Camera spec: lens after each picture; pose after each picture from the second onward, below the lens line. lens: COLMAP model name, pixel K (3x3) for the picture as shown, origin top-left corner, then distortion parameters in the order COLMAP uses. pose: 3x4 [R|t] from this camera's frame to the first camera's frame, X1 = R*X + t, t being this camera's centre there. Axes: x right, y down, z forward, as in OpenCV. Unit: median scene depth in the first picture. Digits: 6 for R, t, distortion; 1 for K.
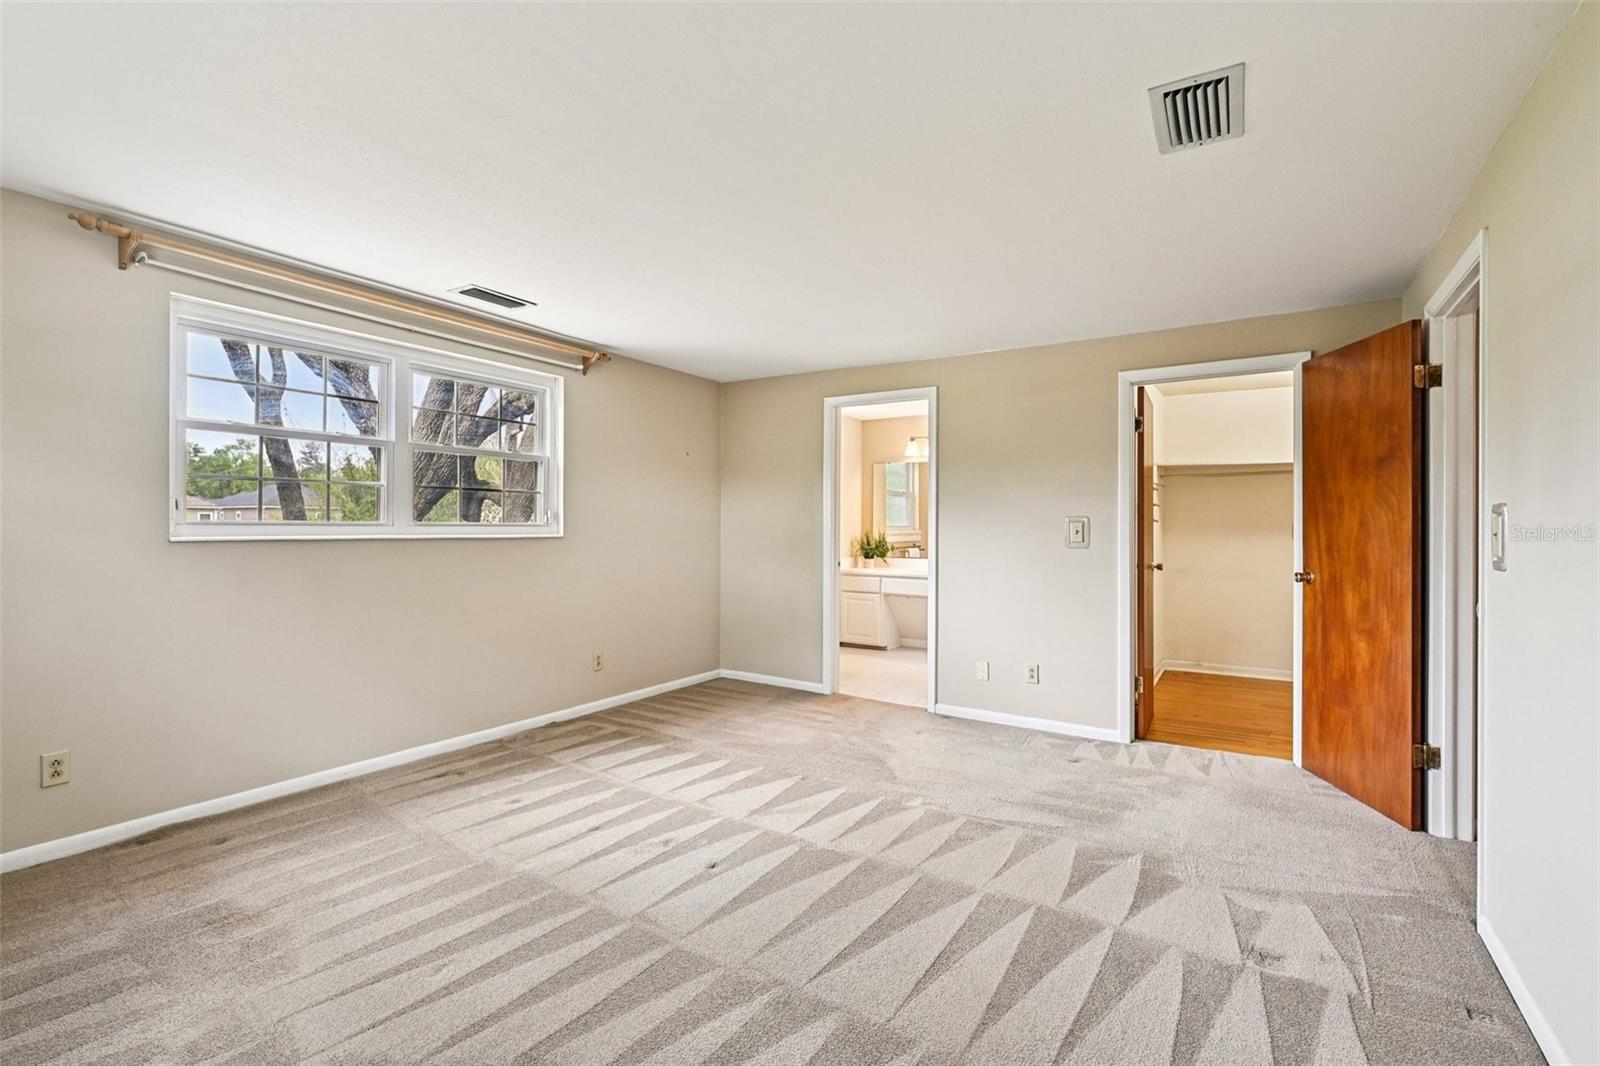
lens RADIAL K [[717.0, 0, 806.9], [0, 717.0, 535.5], [0, 0, 1]] dist [-0.001604, -0.000589]
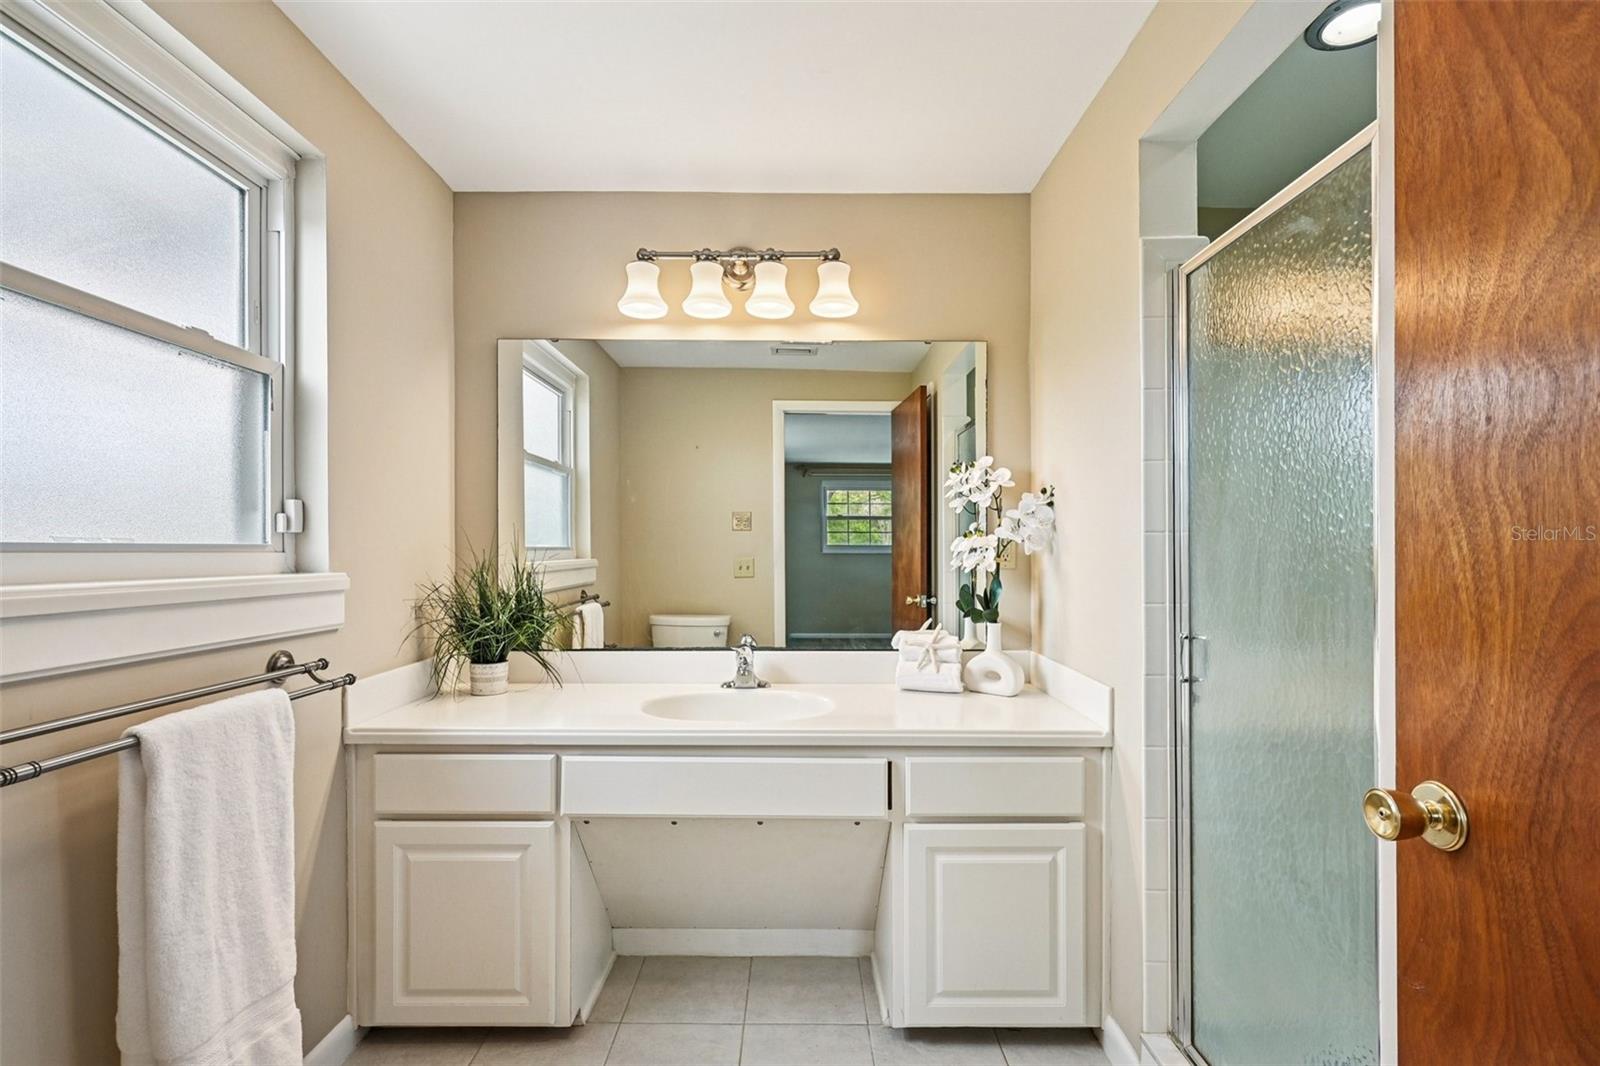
lens RADIAL K [[733.1, 0, 806.4], [0, 733.1, 533.4], [0, 0, 1]] dist [0.003080, 0.000448]
pose [[0.835809, 0.003394, 0.549010, 0.072331], [0.016025, 0.999404, -0.030576, -0.016485], [-0.548786, 0.034353, 0.835256, 1.515150]]
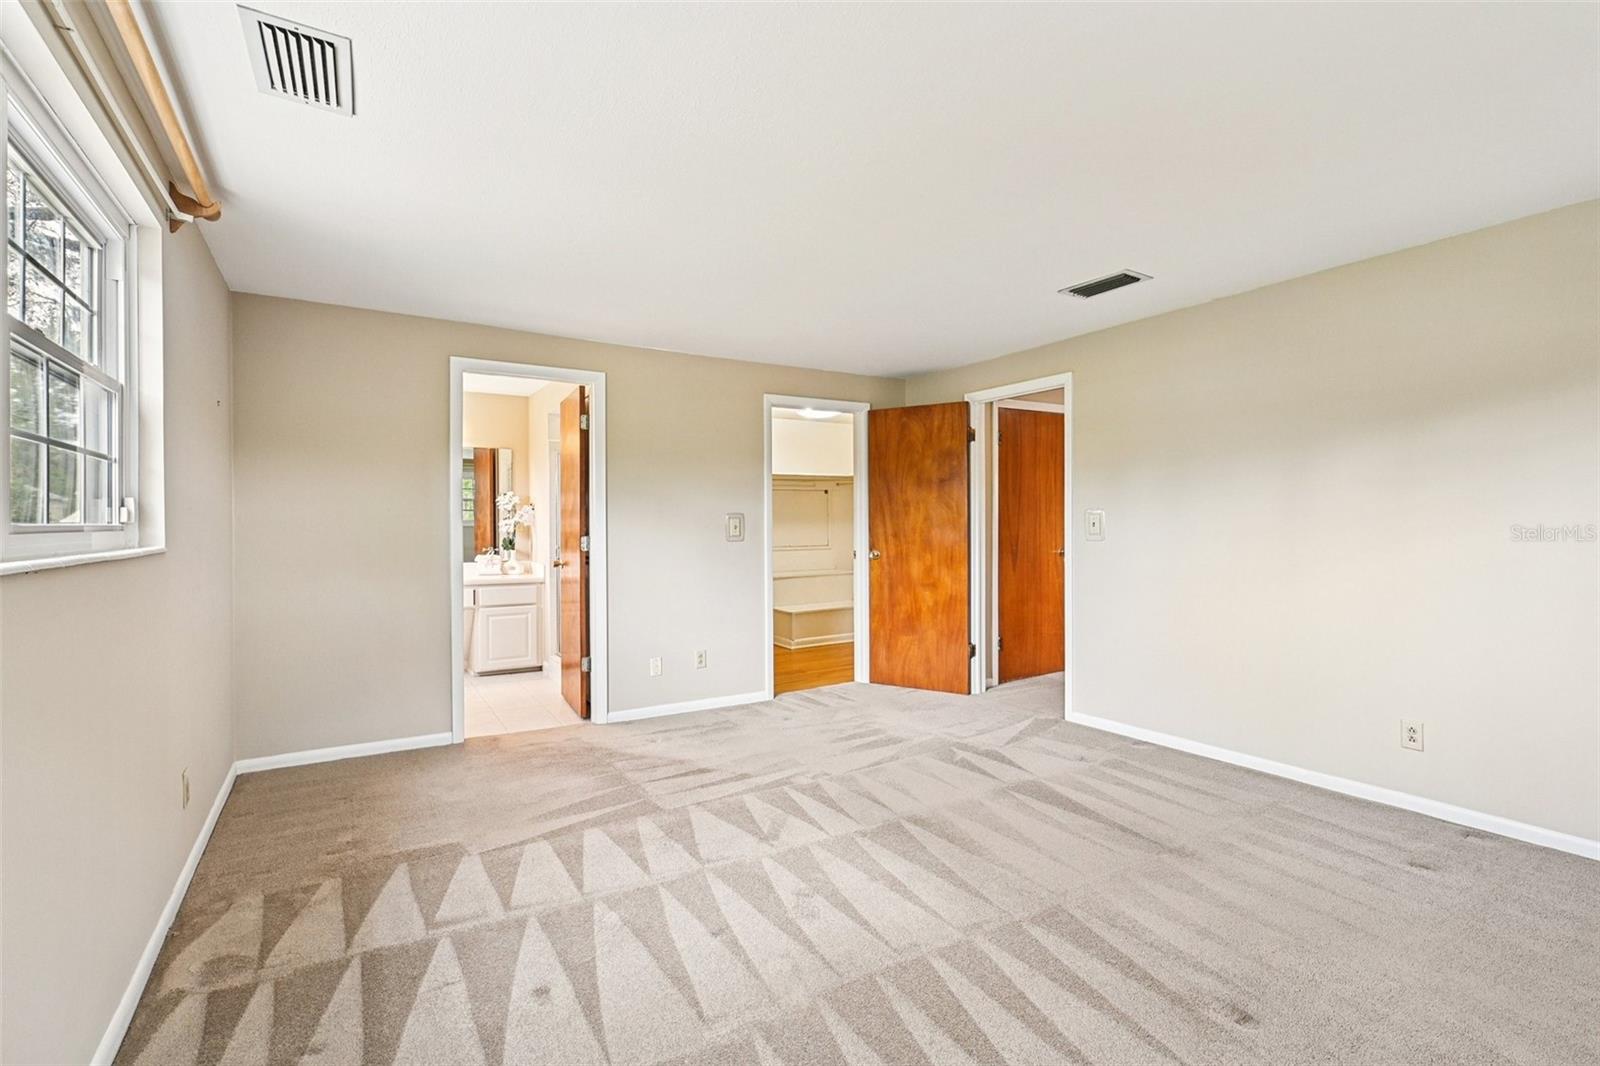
lens RADIAL K [[733.1, 0, 806.4], [0, 733.1, 533.4], [0, 0, 1]] dist [0.003080, 0.000448]
pose [[0.432884, -0.023134, 0.901153, -0.787127], [0.017706, 0.999696, 0.017158, -0.015637], [-0.901276, 0.008528, 0.433162, 0.491803]]
